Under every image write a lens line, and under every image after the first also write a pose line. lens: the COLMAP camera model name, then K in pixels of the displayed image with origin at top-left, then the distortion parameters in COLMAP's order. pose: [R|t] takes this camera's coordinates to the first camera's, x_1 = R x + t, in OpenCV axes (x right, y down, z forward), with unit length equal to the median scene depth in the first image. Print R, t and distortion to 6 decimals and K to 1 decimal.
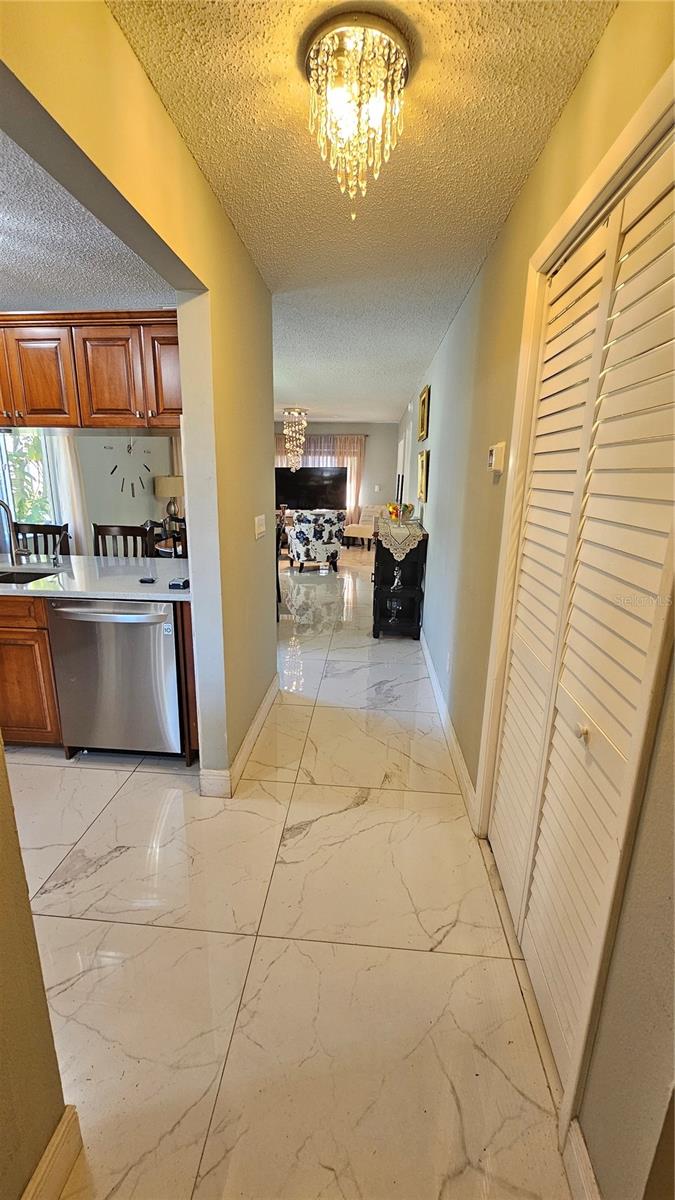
lens RADIAL K [[487.7, 0, 330.8], [0, 487.7, 598.0], [0, 0, 1]] dist [-0.001585, -0.000976]
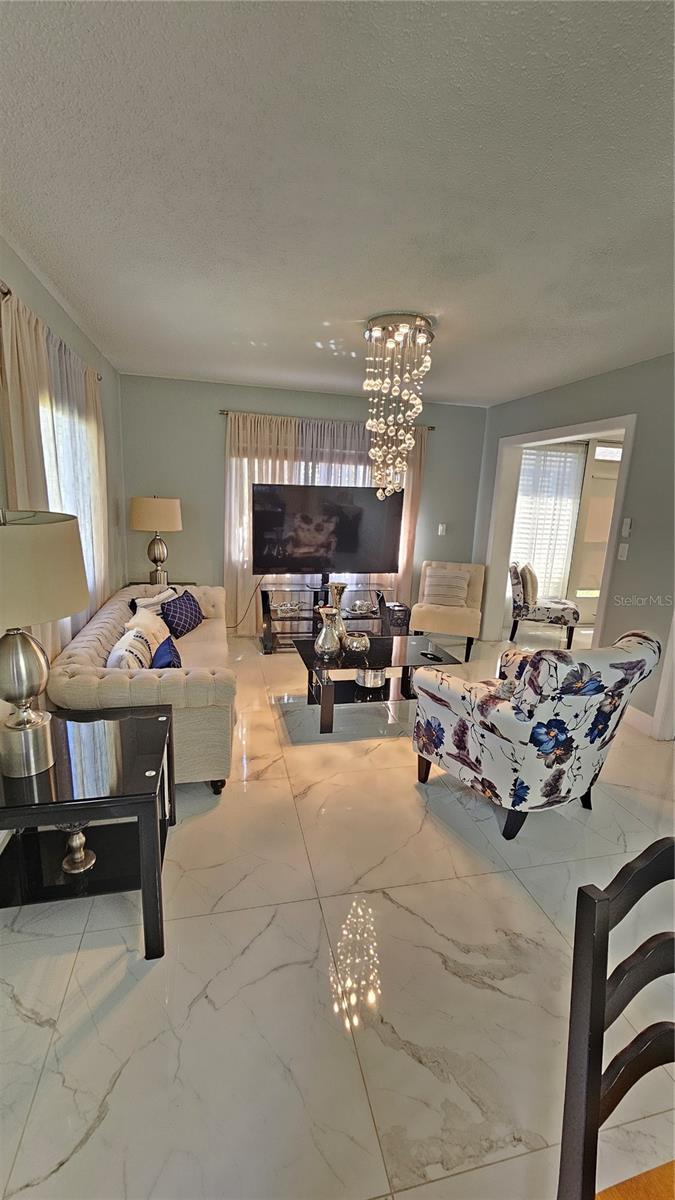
lens RADIAL K [[493.3, 0, 331.0], [0, 493.3, 602.1], [0, 0, 1]] dist [-0.001460, -0.000241]
pose [[0.953999, -0.038629, 0.297312, -0.484984], [0.046881, 0.998687, -0.020672, -0.376529], [-0.296123, 0.033660, 0.954557, 1.414622]]
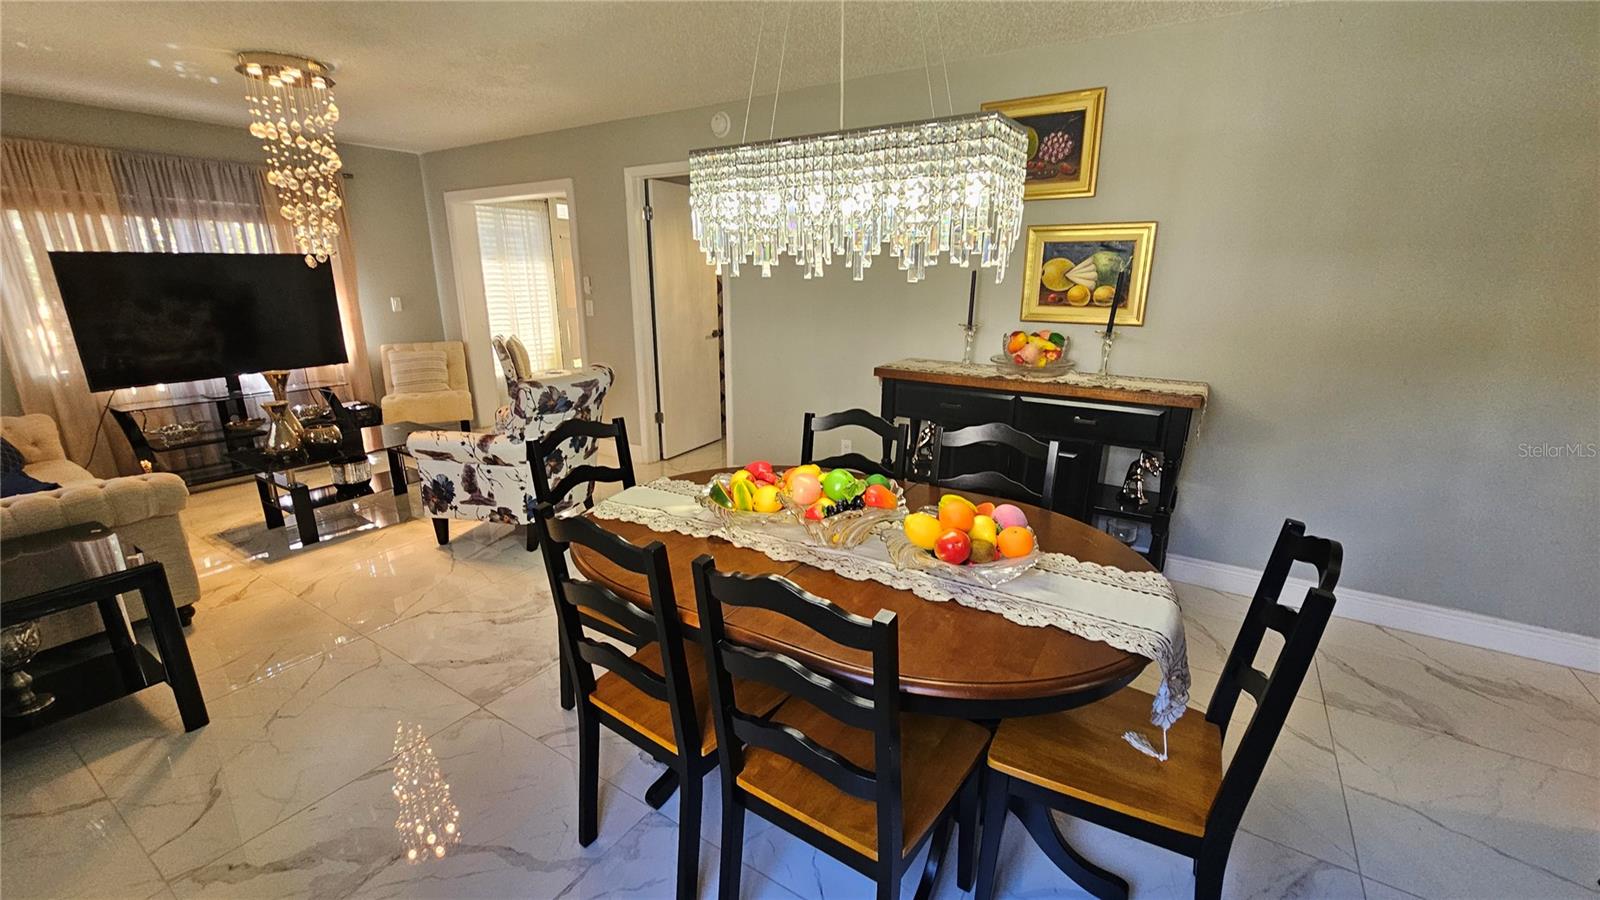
lens RADIAL K [[648.3, 0, 801.3], [0, 648.3, 455.6], [0, 0, 1]] dist [-0.000253, -0.000327]
pose [[0.470310, -0.250370, 0.846241, -0.682572], [0.220884, 0.961786, 0.161796, -0.292418], [-0.854412, 0.110827, 0.507640, 1.117808]]
